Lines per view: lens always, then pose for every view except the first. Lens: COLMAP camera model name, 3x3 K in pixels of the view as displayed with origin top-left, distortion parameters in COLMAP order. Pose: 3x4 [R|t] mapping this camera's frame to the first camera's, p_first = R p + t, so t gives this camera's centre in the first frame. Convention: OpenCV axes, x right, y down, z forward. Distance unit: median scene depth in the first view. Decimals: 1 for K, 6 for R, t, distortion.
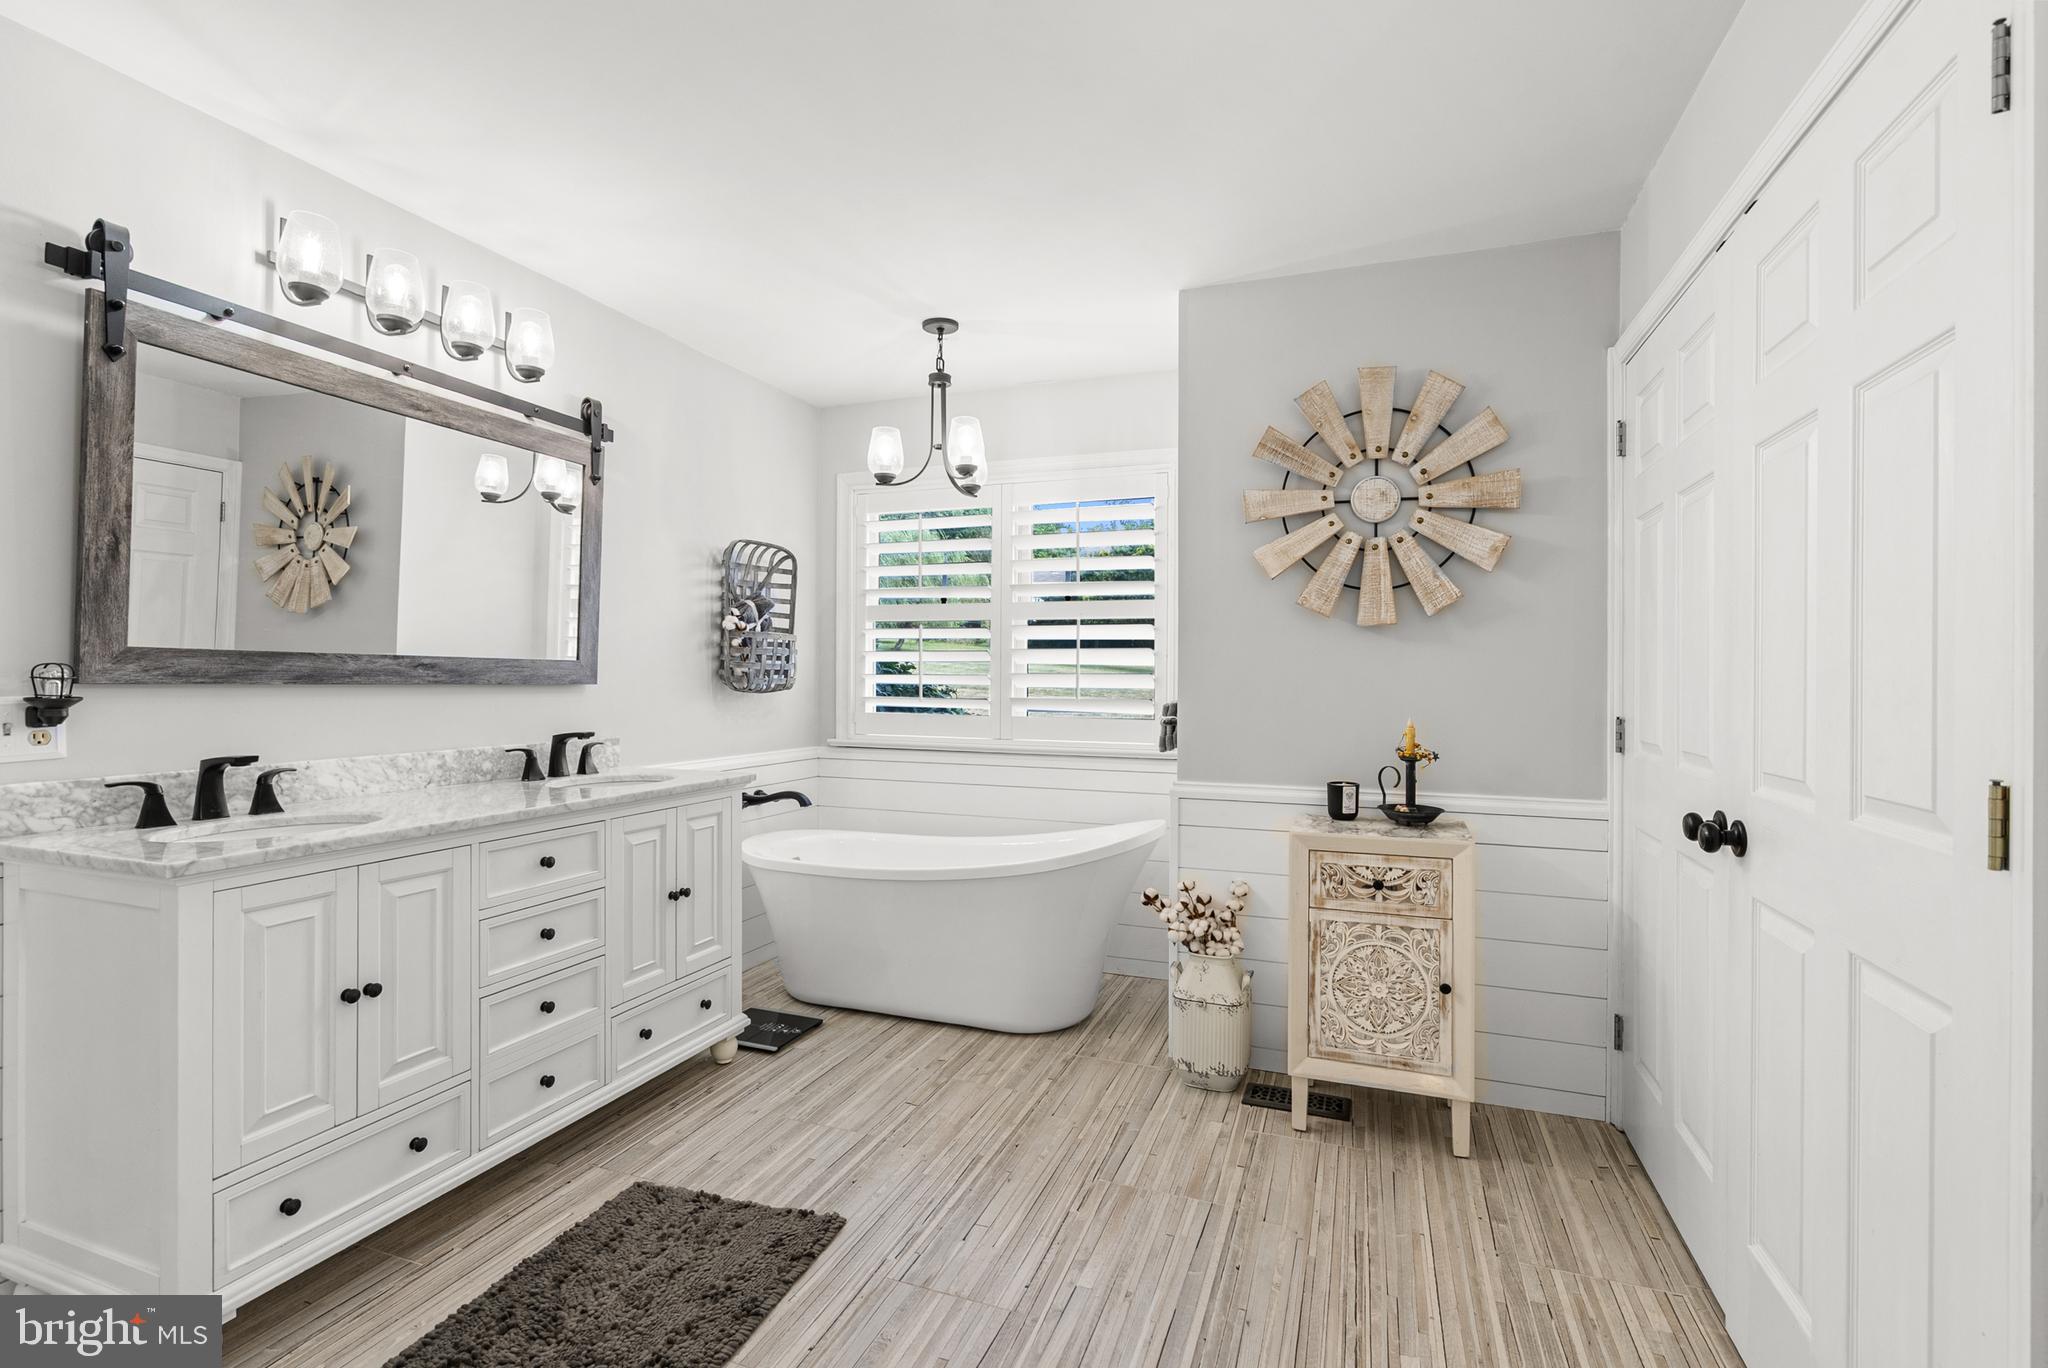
lens RADIAL K [[946.7, 0, 1014.2], [0, 946.7, 672.1], [0, 0, 1]] dist [-0.005668, 0.002189]
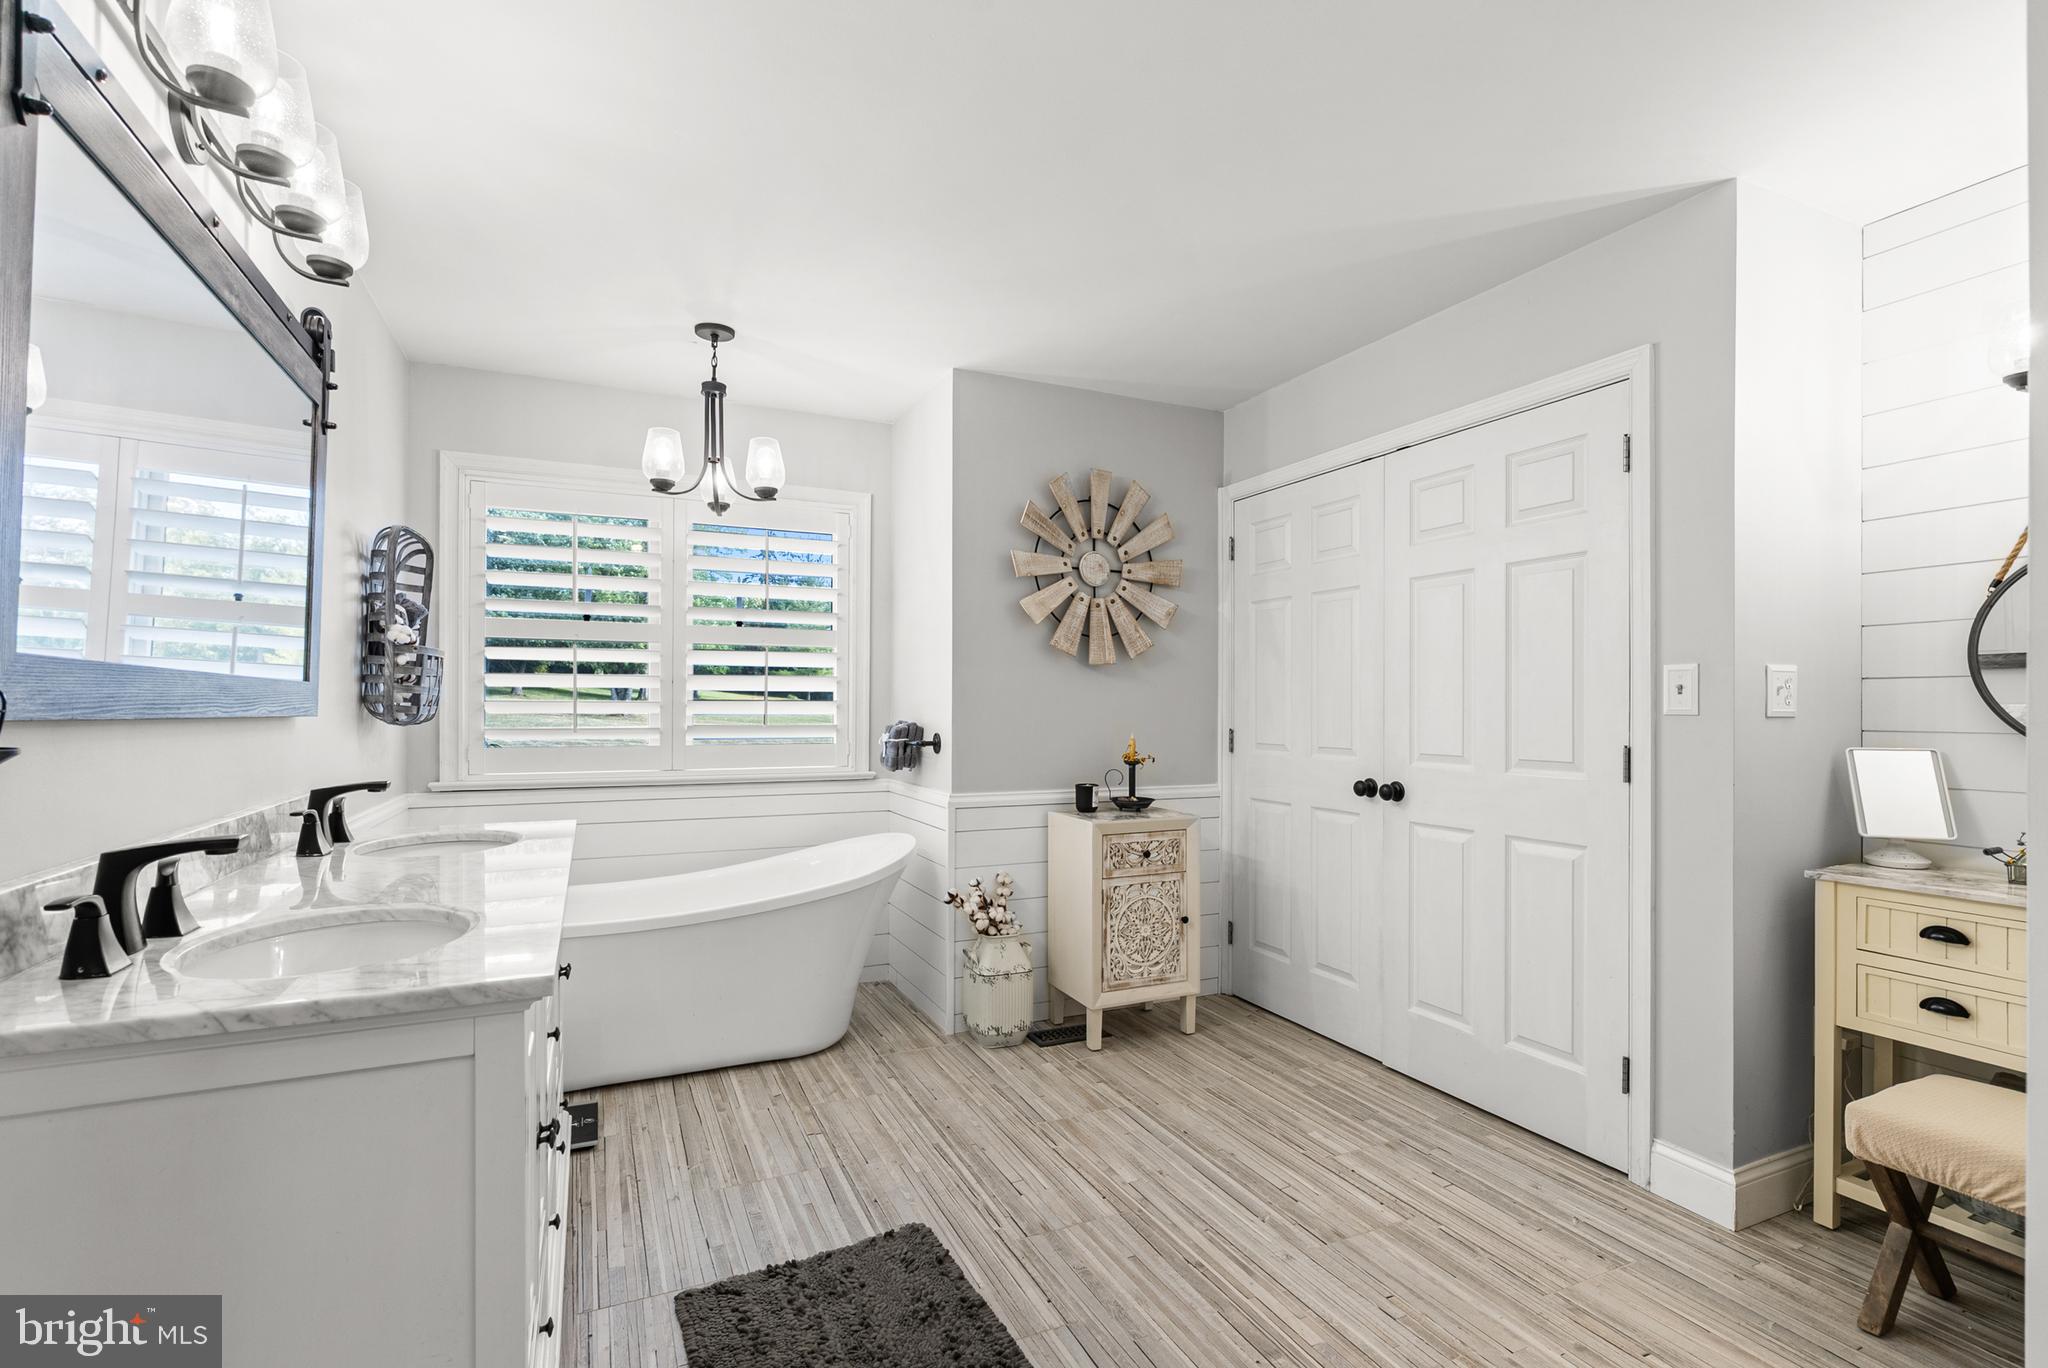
lens RADIAL K [[946.7, 0, 1019.5], [0, 946.7, 701.9], [0, 0, 1]] dist [-0.005668, 0.002189]
pose [[0.701951, -0.001559, 0.712224, -0.652027], [-0.001687, 0.999991, 0.003852, -0.001790], [-0.712223, -0.003905, 0.701942, 0.147685]]
